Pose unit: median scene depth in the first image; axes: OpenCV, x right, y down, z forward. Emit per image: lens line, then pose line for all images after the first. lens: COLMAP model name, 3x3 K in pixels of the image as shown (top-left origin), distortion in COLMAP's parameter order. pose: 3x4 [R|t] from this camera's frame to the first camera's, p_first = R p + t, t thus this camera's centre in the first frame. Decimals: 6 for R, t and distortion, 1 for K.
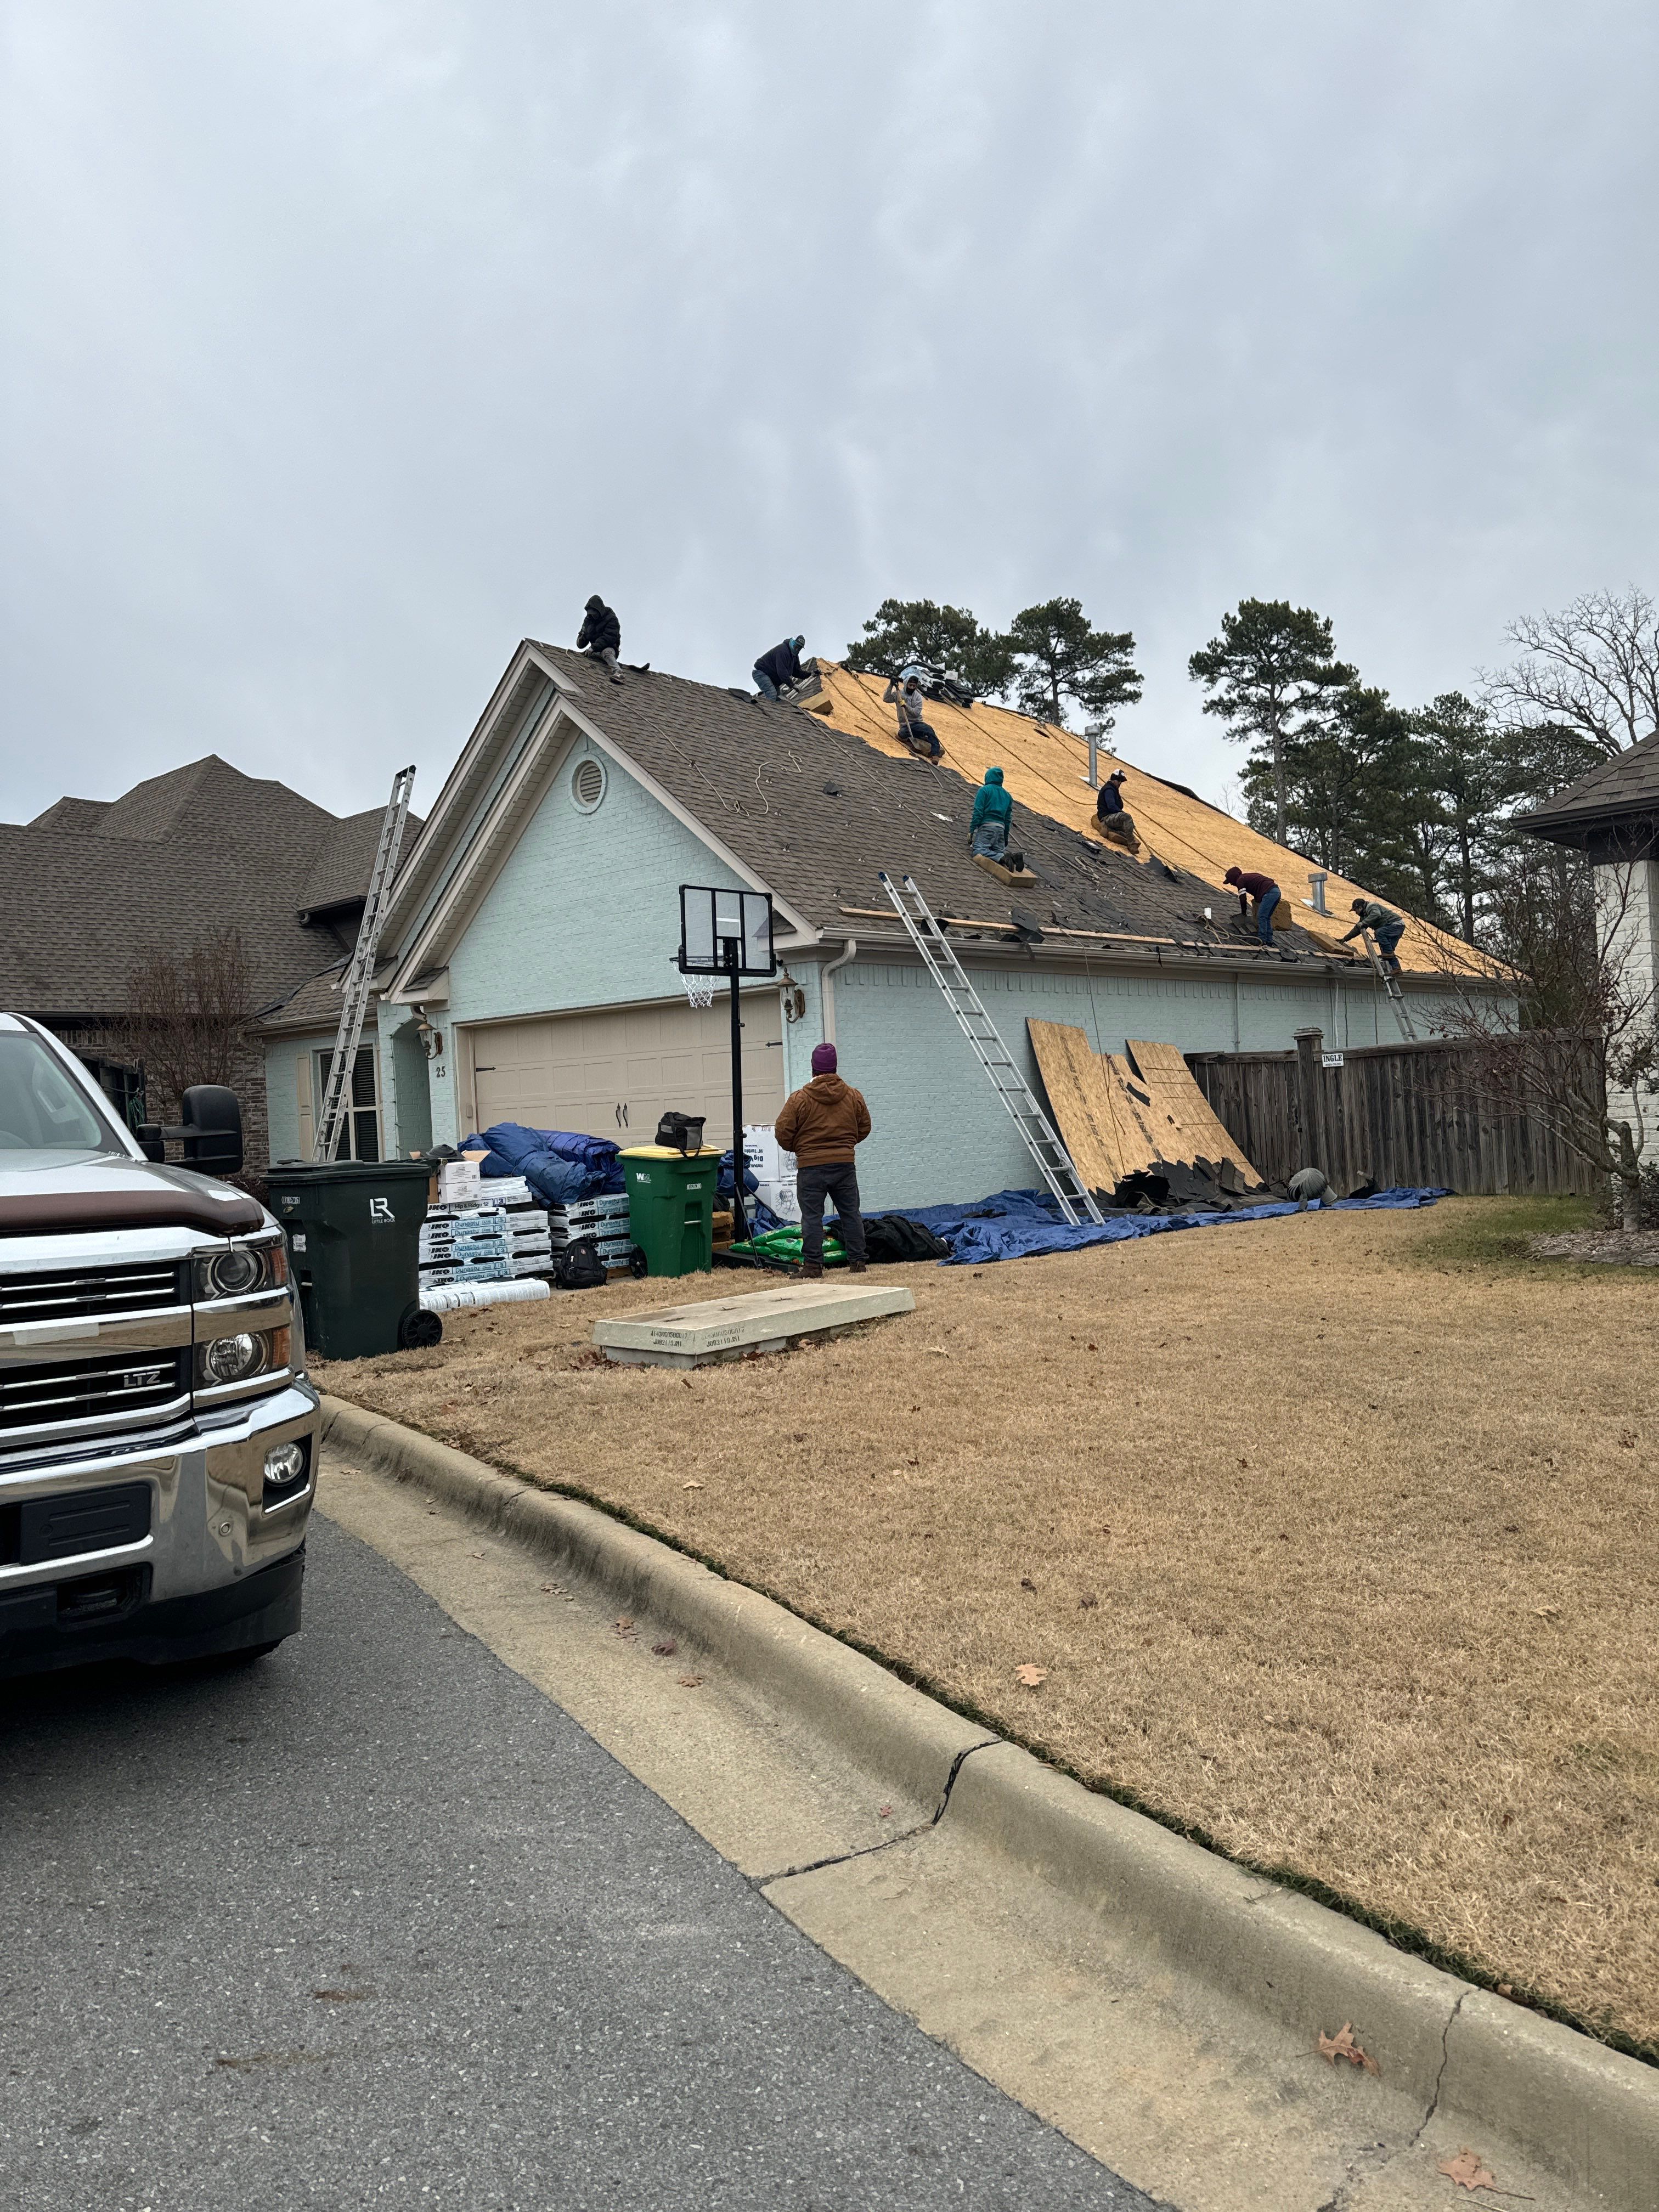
lens RADIAL K [[1562.2, 0, 813.1], [0, 1562.2, 1104.1], [0, 0, 1]] dist [0.151270, -0.296551]
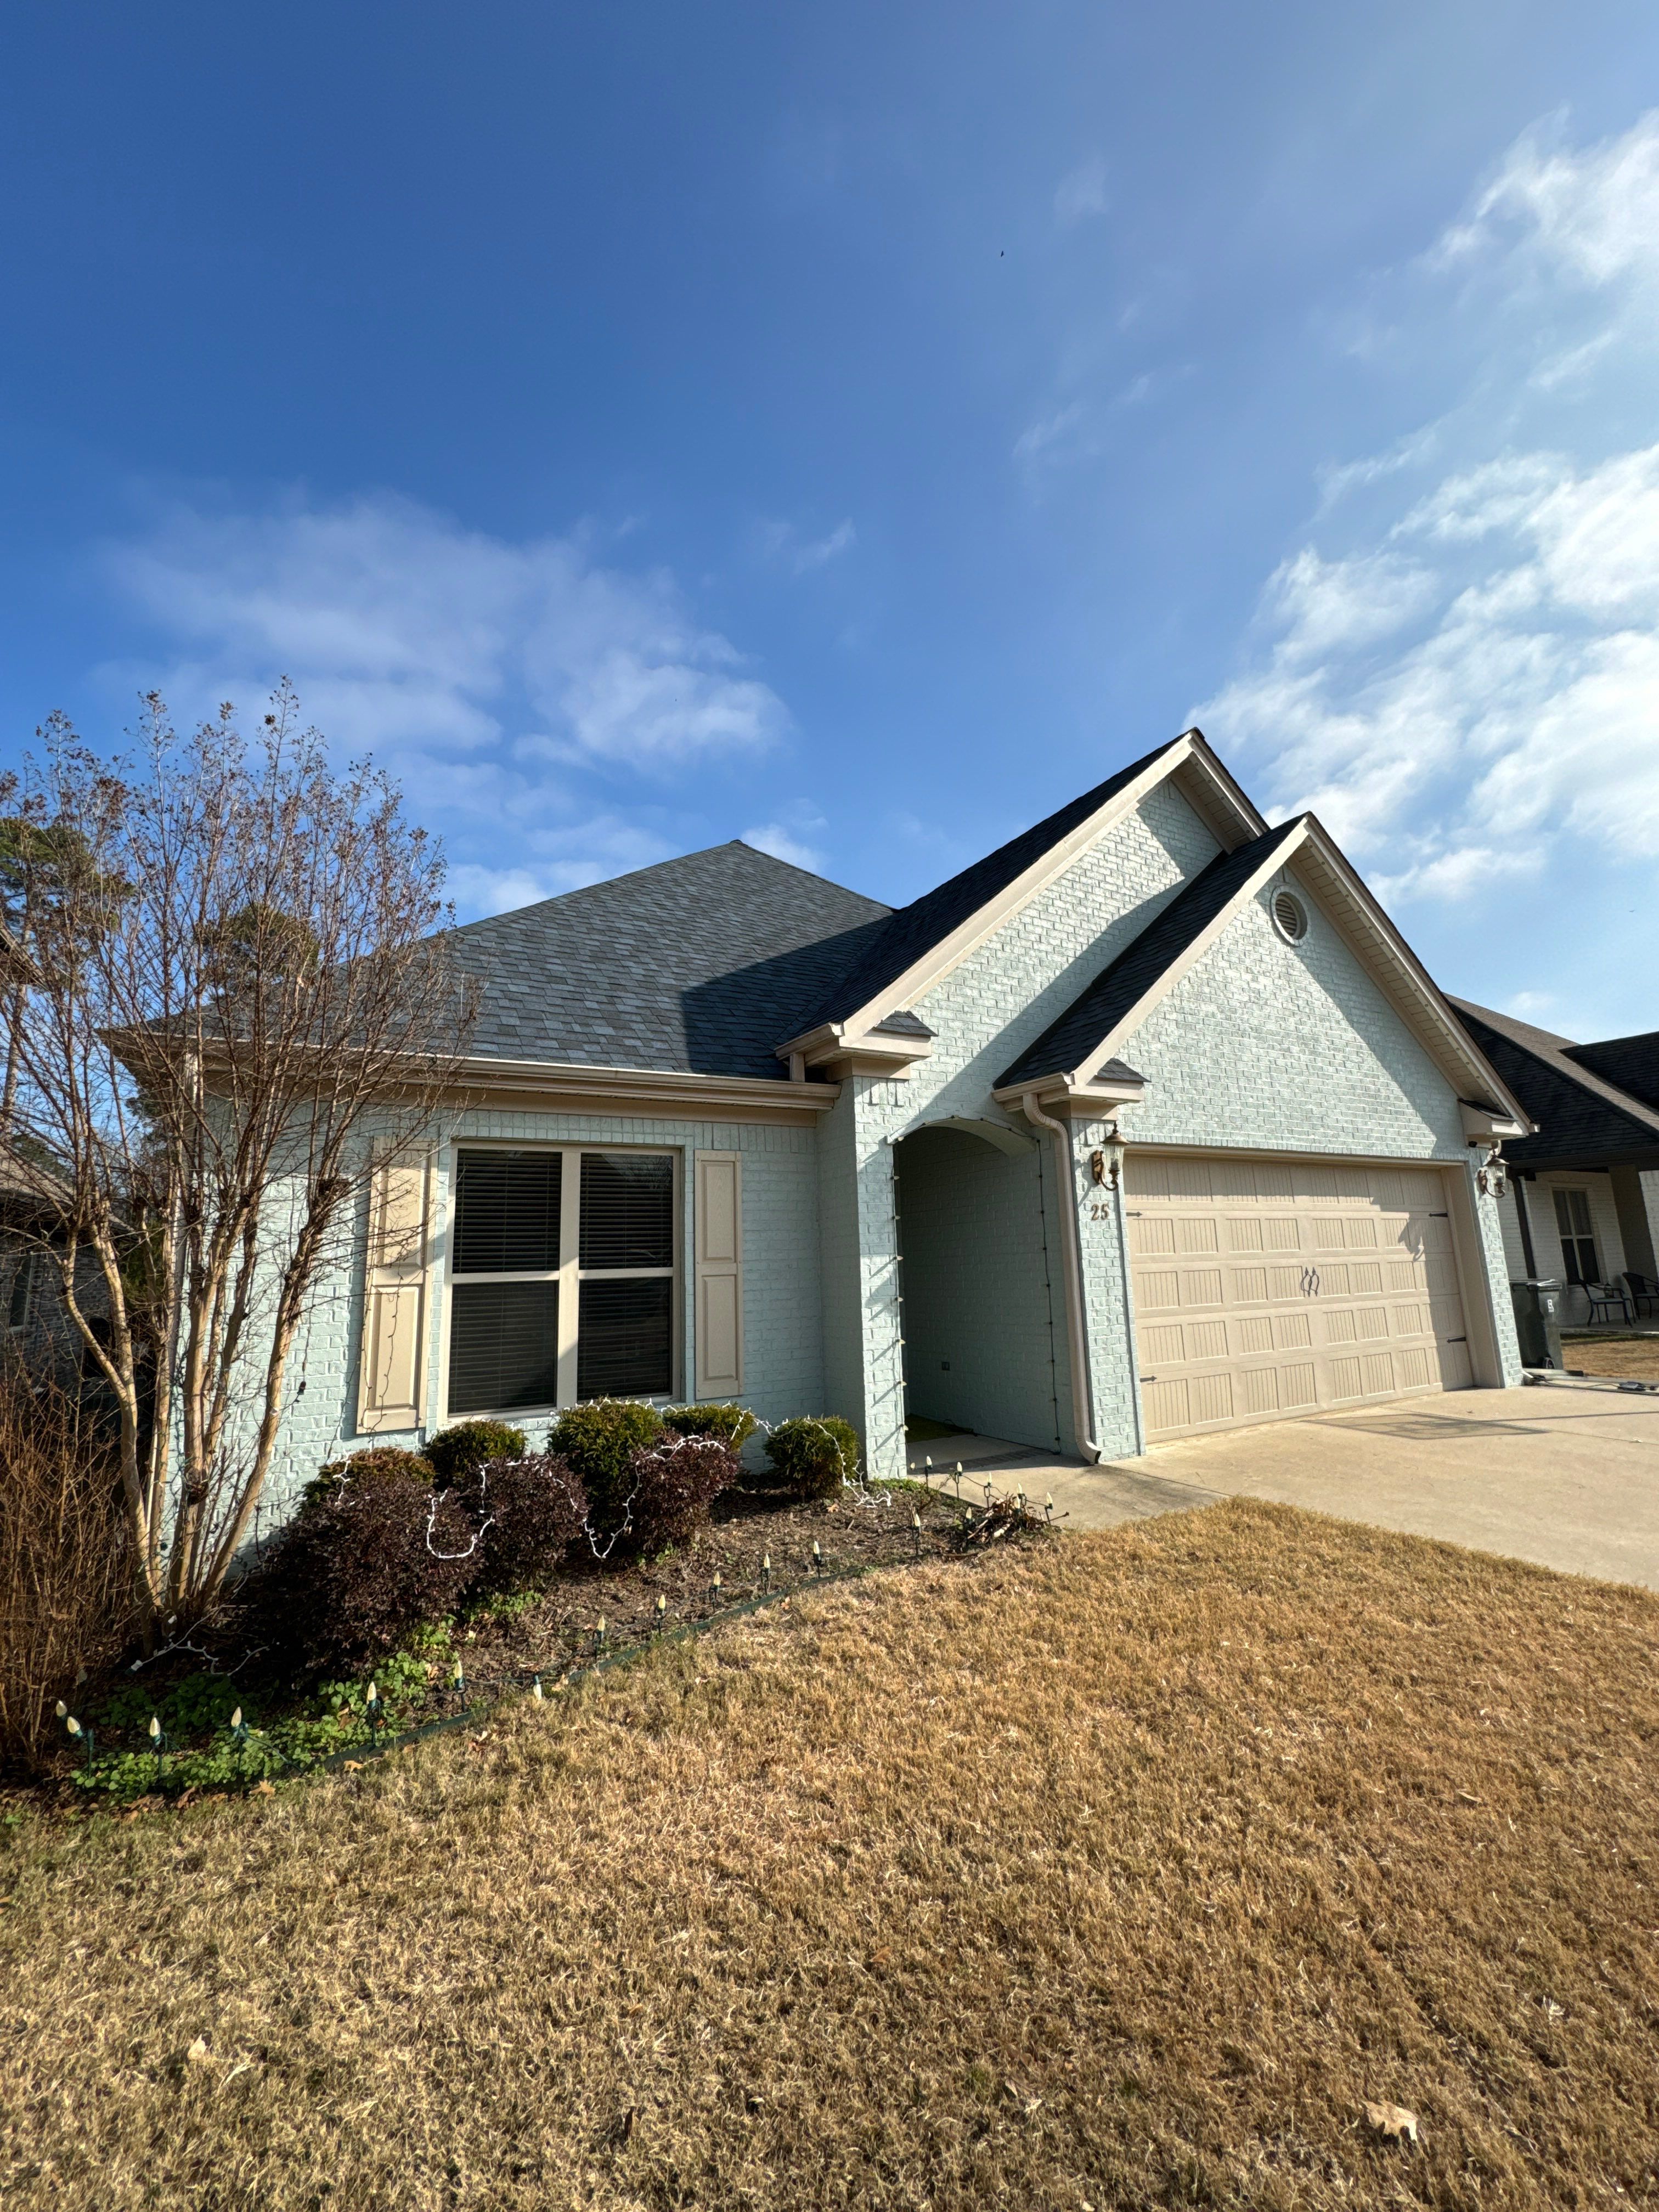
lens RADIAL K [[904.6, 0, 827.3], [0, 904.6, 1103.9], [0, 0, 1]] dist [-0.001611, -0.000115]
pose [[0.307000, 0.207912, 0.928721, -0.232095], [0.012419, 0.974887, -0.222353, 0.006417], [-0.951628, 0.079796, 0.296708, 0.368962]]
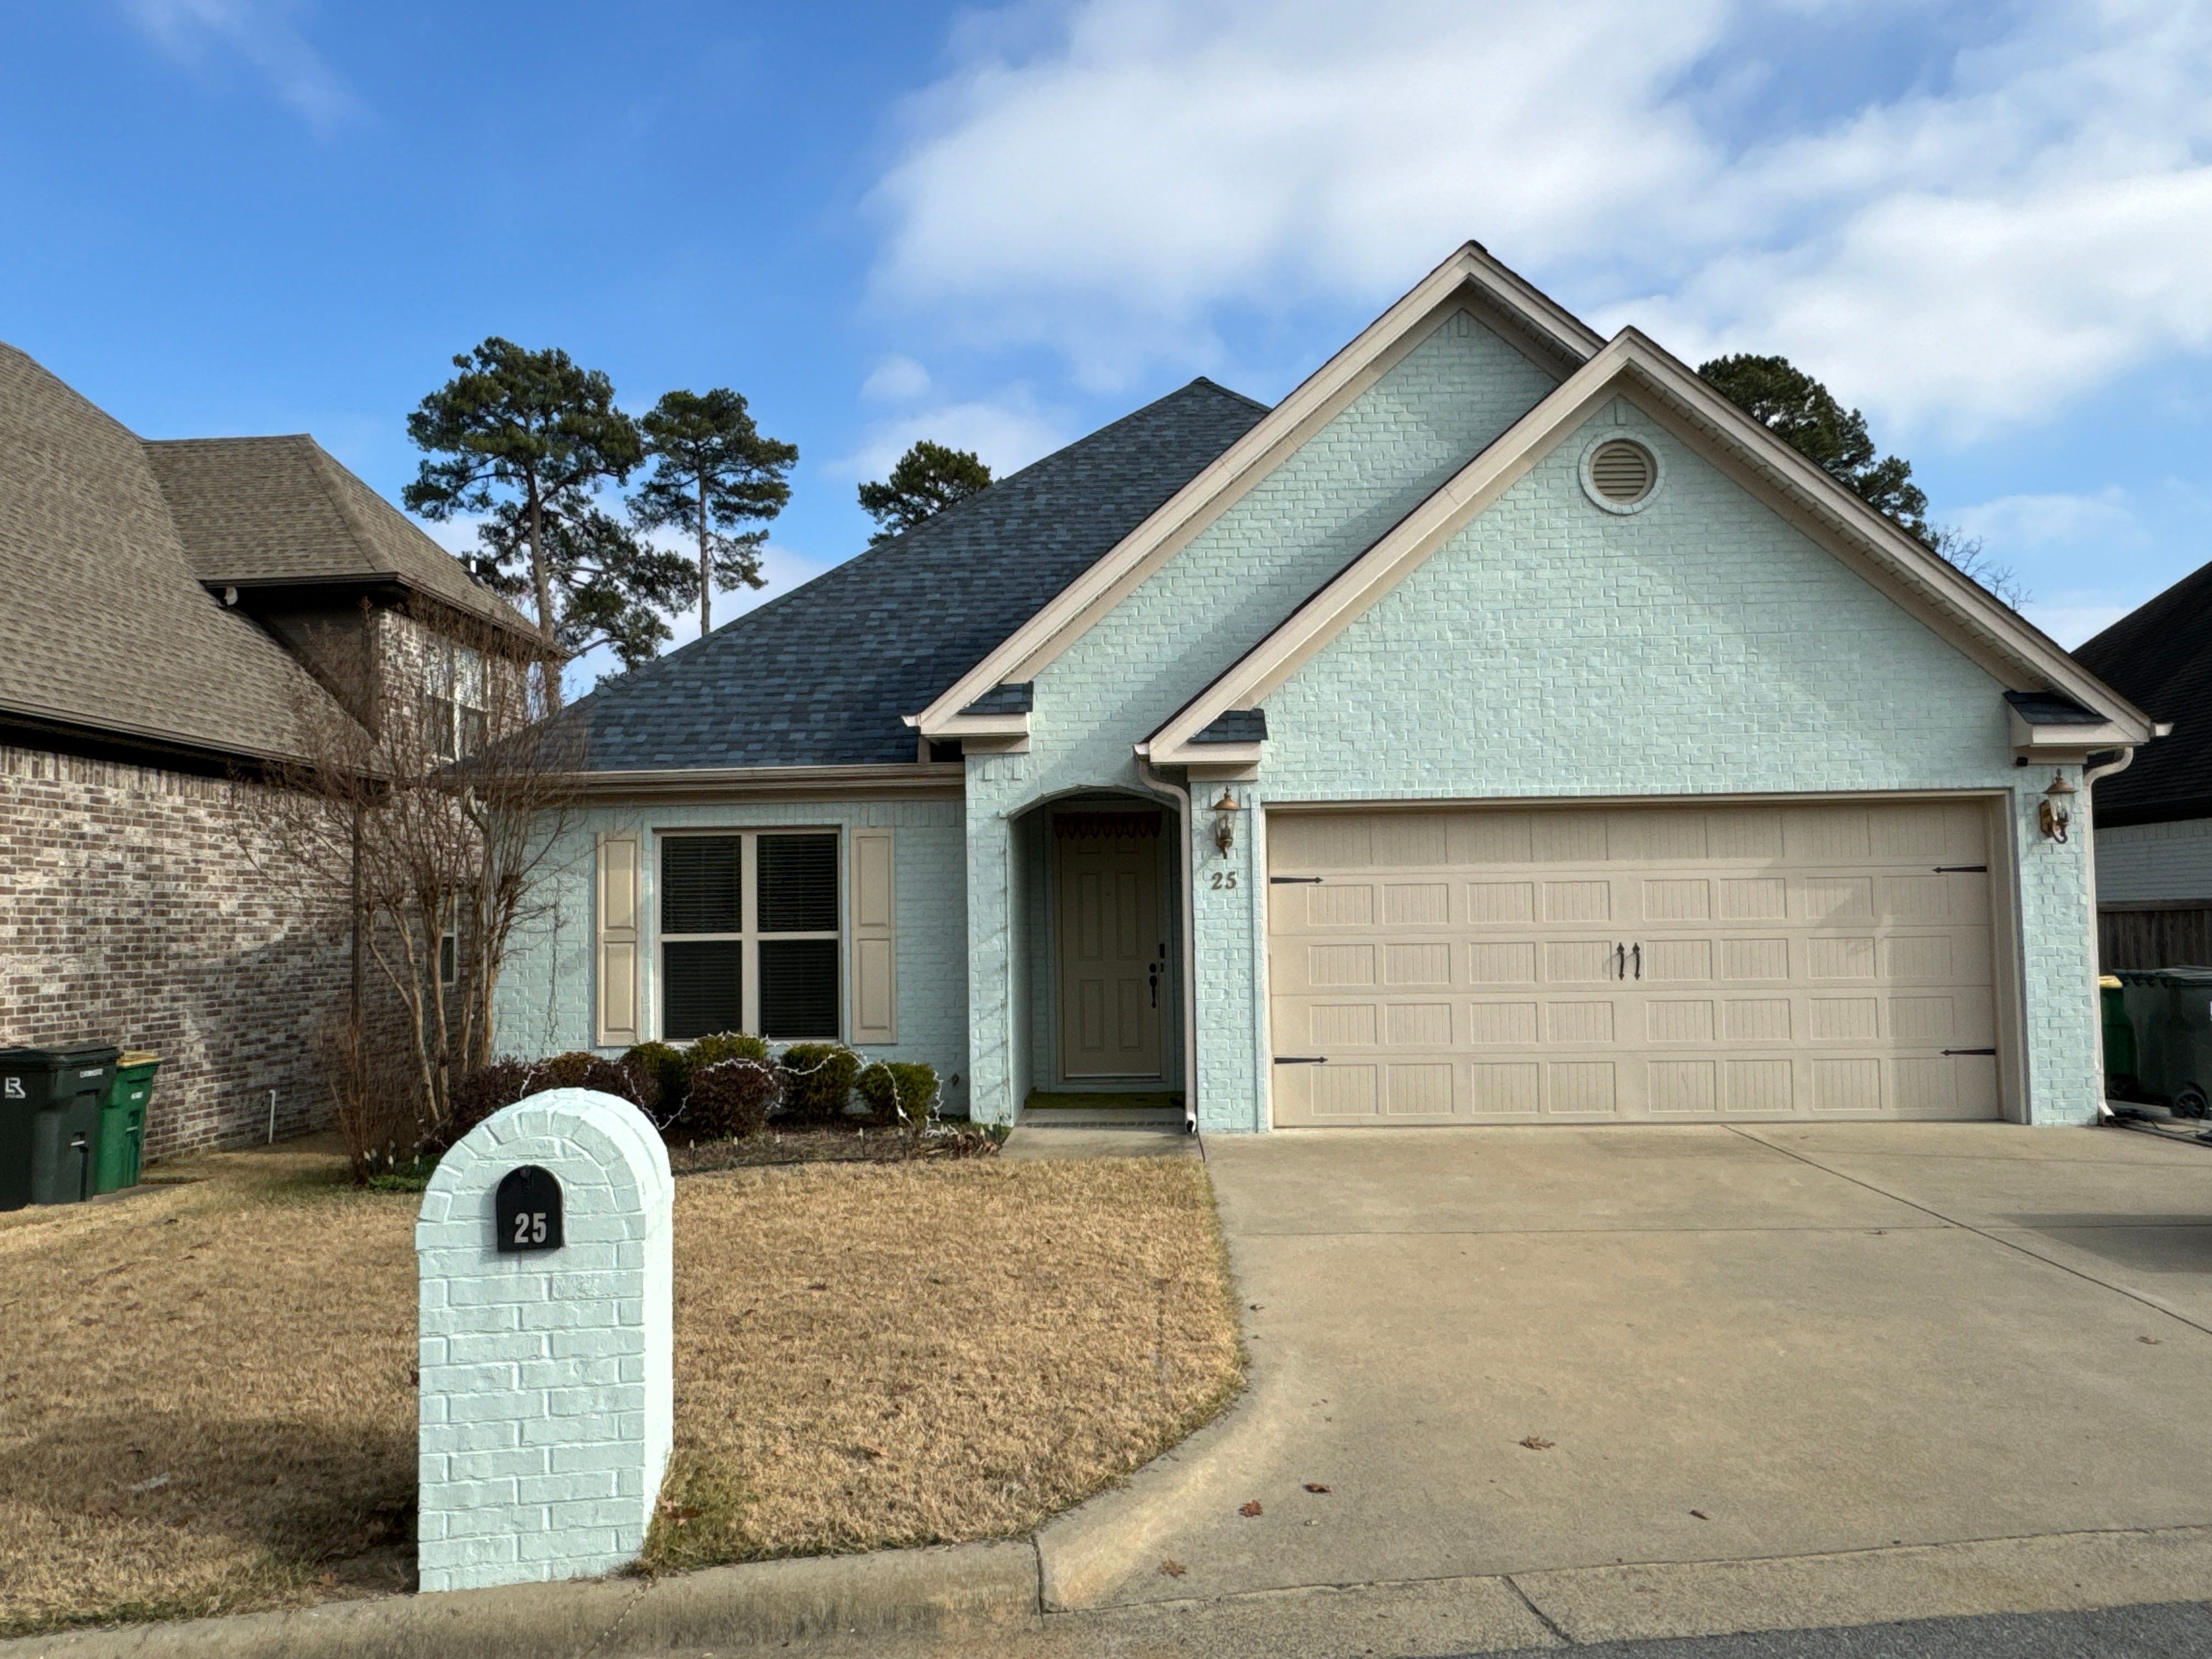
lens RADIAL K [[1558.6, 0, 1096.6], [0, 1558.6, 840.5], [0, 0, 1]] dist [0.001367, -0.002116]
pose [[0.766973, 0.072138, 0.637612, -0.244749], [-0.023958, 0.996187, -0.083887, 0.005753], [-0.641232, 0.049063, 0.765777, 0.212258]]
